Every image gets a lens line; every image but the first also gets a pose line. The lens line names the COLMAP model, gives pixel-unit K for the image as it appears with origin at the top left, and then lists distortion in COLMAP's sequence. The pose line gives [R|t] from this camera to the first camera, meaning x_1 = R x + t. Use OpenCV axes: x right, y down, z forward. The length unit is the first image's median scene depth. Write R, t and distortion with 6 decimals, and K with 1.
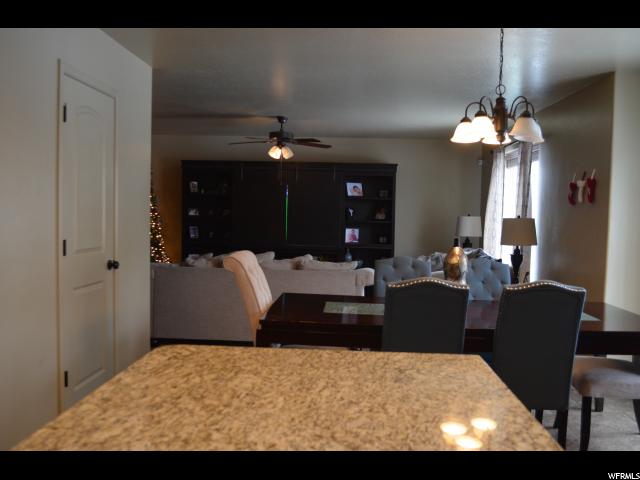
lens RADIAL K [[603.4, 0, 319.1], [0, 603.4, 239.4], [0, 0, 1]] dist [-0.041566, 0.000000]
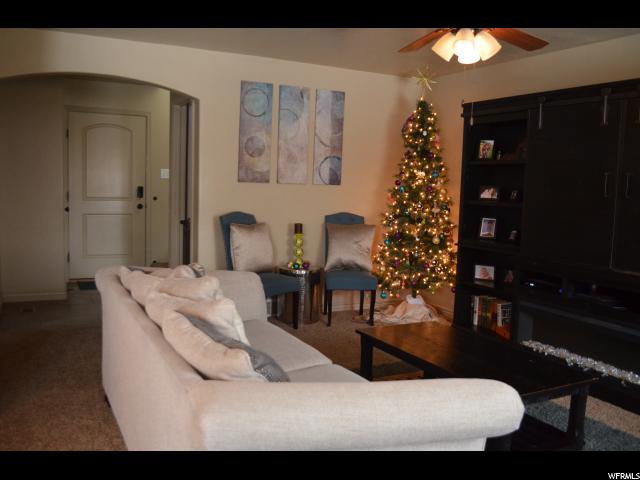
lens RADIAL K [[603.4, 0, 320.0], [0, 603.4, 238.9], [0, 0, 1]] dist [-0.041566, 0.000000]
pose [[0.492418, 0.078656, -0.866797, 0.228002], [-0.065222, 0.996443, 0.053369, -0.022149], [0.867912, 0.030254, 0.495796, 0.590450]]
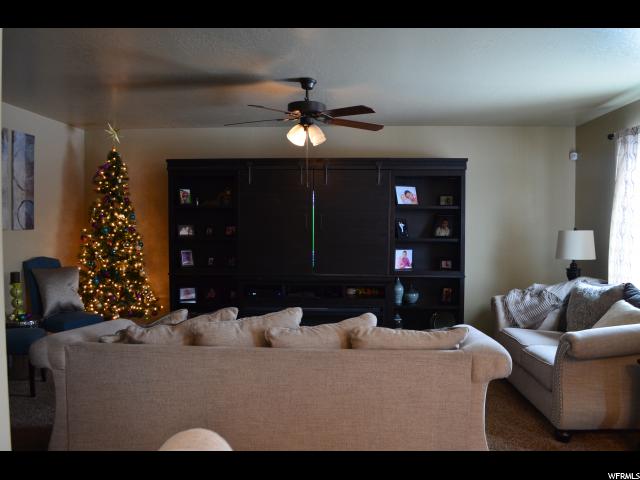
lens RADIAL K [[539.8, 0, 321.1], [0, 539.8, 242.0], [0, 0, 1]] dist [-0.055551, 0.003415]
pose [[0.999681, -0.017209, -0.018481, -0.032192], [0.016932, 0.999744, -0.015041, -0.019452], [0.018735, 0.014724, 0.999716, 0.357130]]
